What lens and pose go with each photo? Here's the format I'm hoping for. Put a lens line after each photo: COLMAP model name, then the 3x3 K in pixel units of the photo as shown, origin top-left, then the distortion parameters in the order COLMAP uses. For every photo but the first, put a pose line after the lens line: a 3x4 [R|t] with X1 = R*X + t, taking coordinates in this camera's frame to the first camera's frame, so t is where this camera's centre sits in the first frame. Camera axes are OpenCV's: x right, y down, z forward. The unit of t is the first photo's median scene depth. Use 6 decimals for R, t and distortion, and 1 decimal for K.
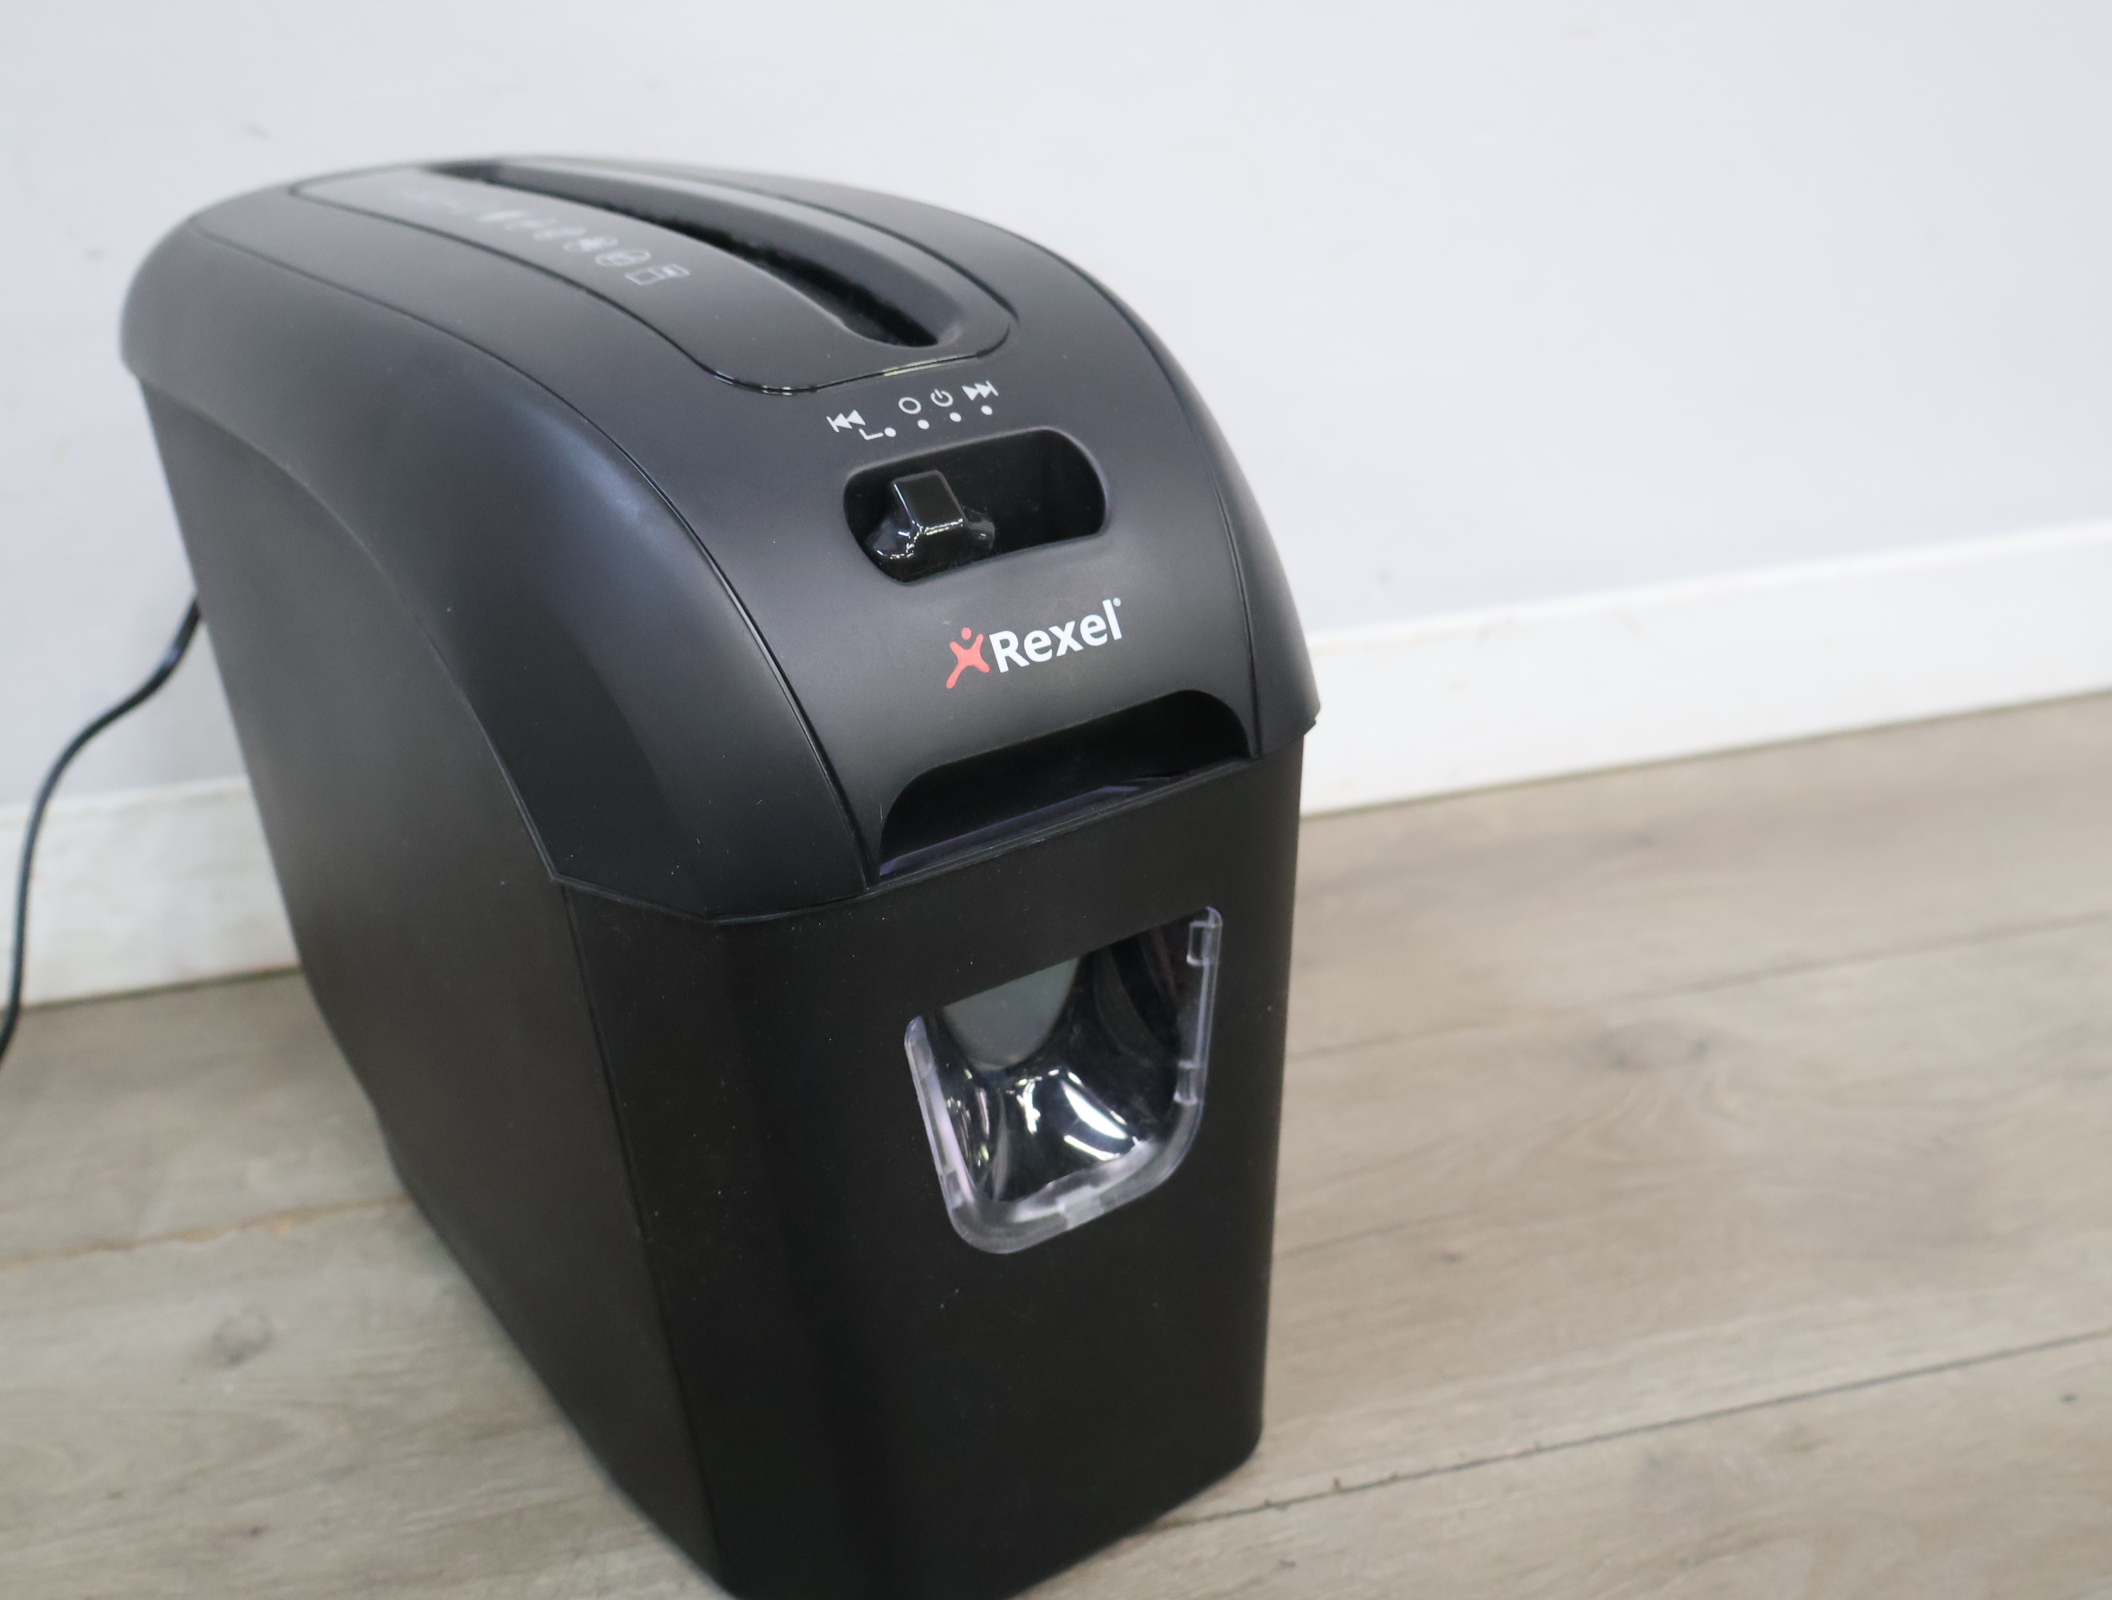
lens RADIAL K [[2277.1, 0, 1048.9], [0, 2277.1, 792.2], [0, 0, 1]] dist [0.016005, 0.000000]
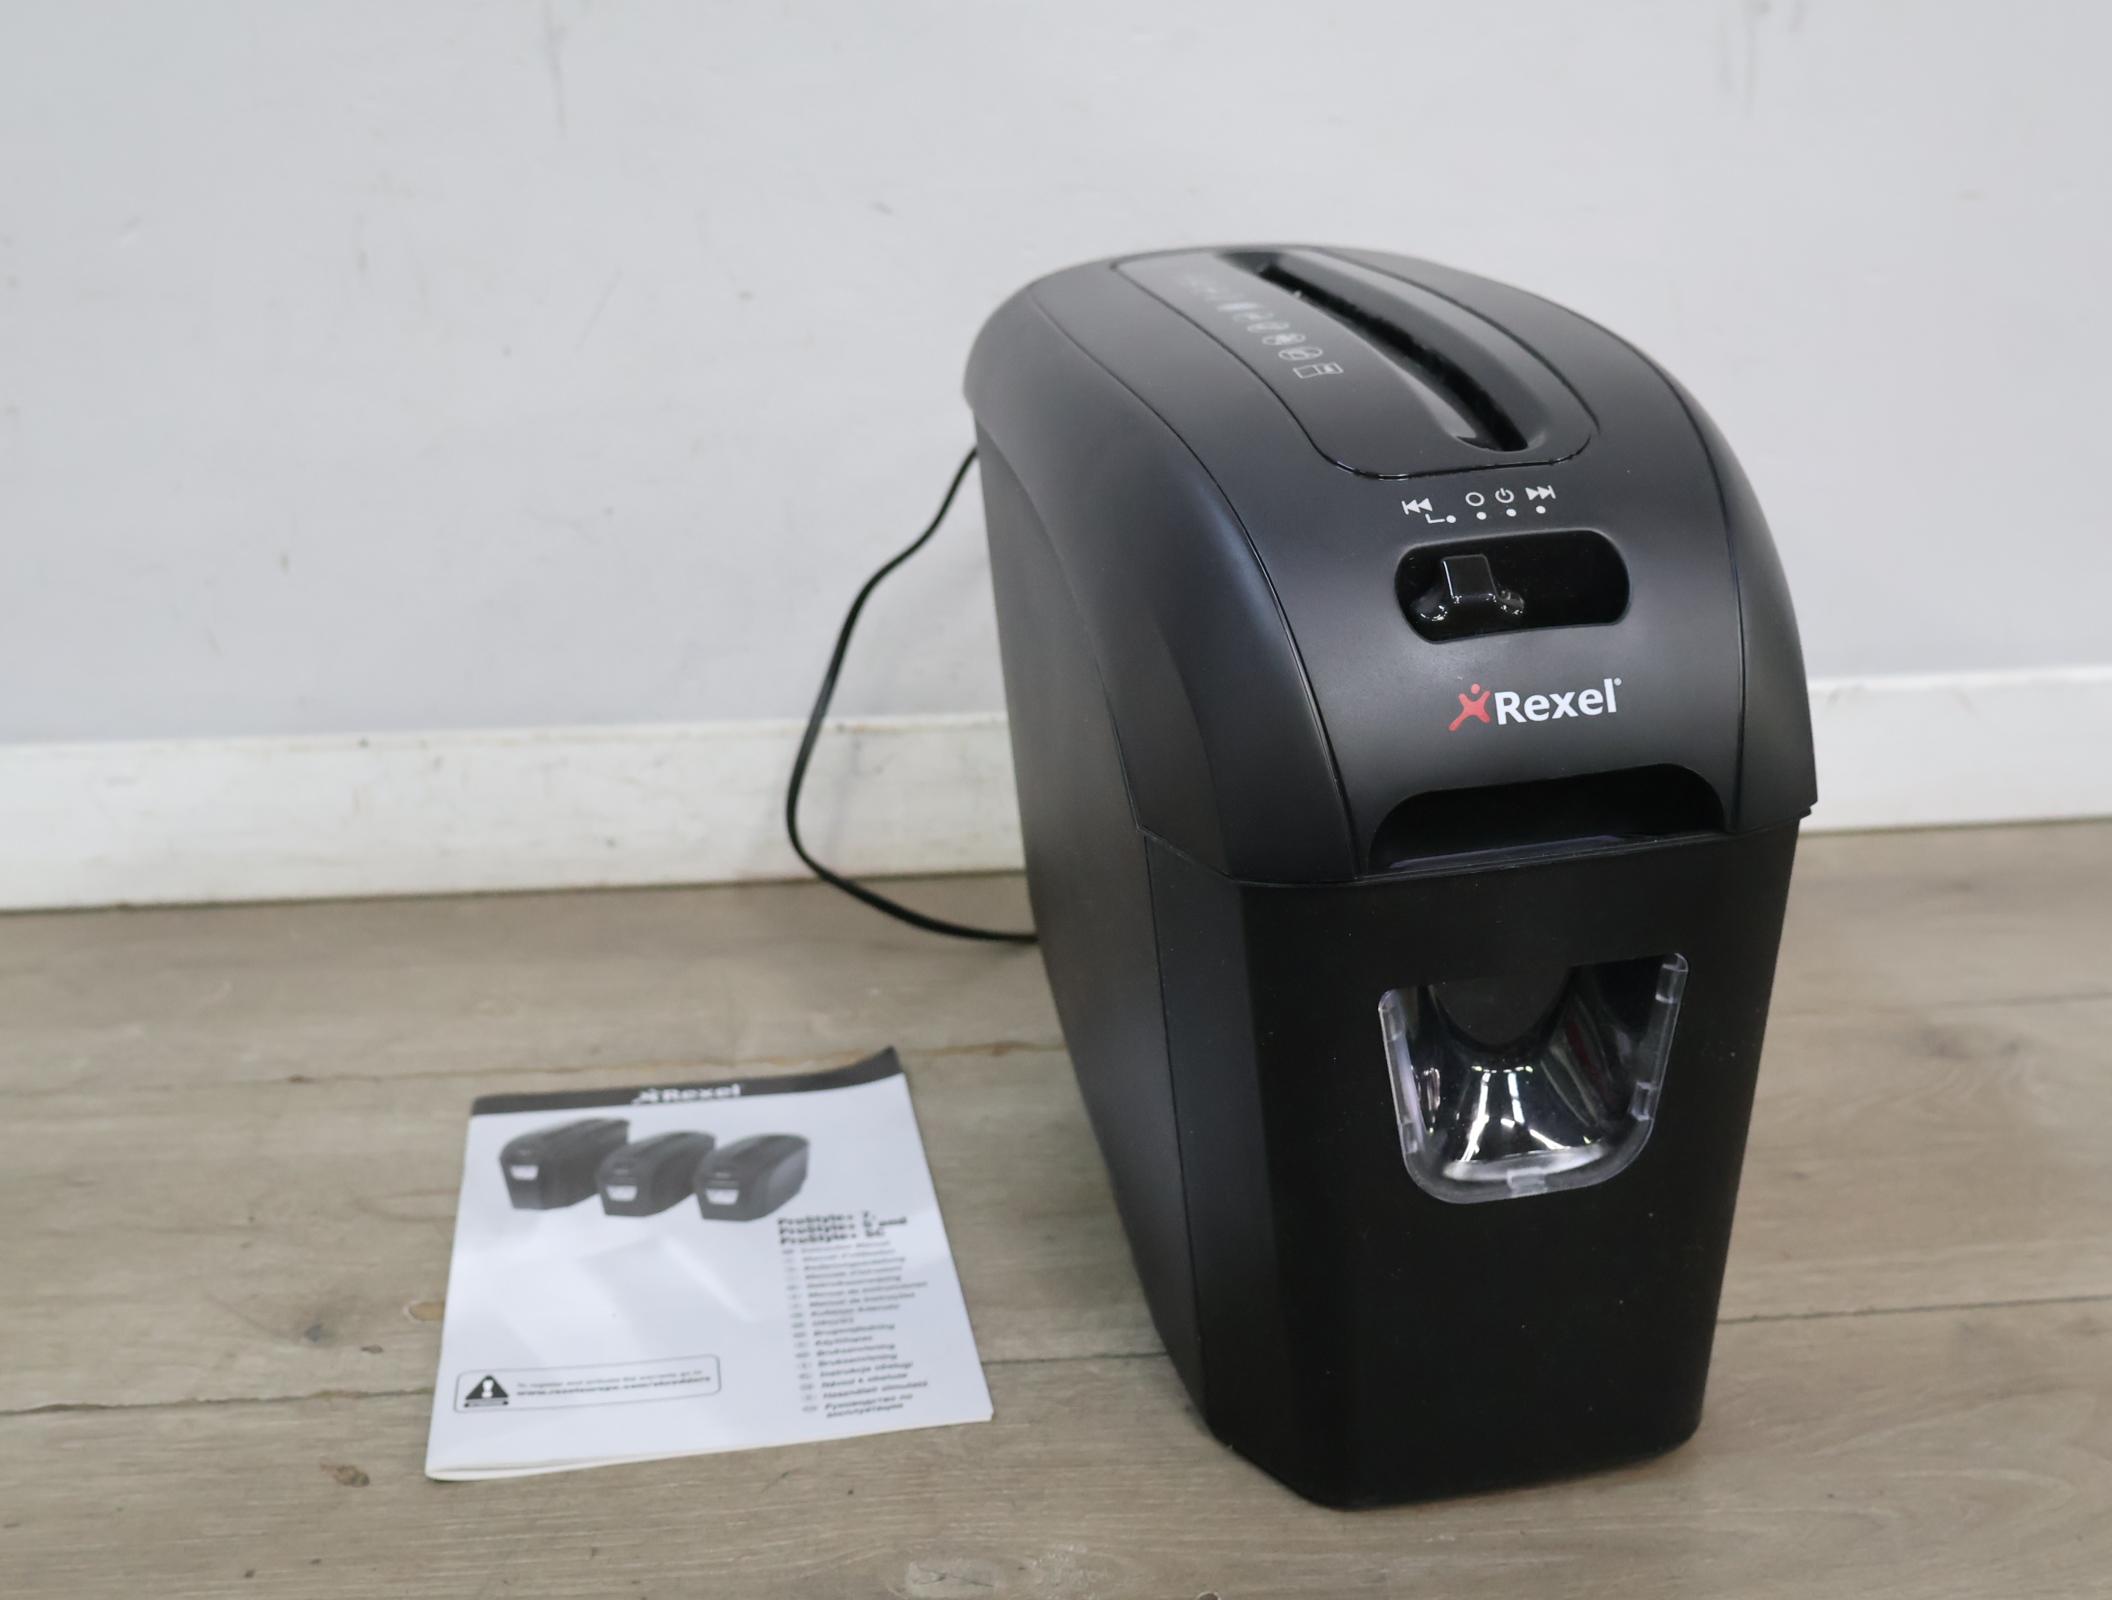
lens RADIAL K [[2277.1, 0, 1043.7], [0, 2277.1, 806.4], [0, 0, 1]] dist [0.016005, 0.000000]
pose [[0.909175, 0.164614, -0.382496, 0.225224], [-0.165919, 0.985688, 0.029828, -0.004896], [0.381932, 0.036344, 0.923475, -0.215772]]
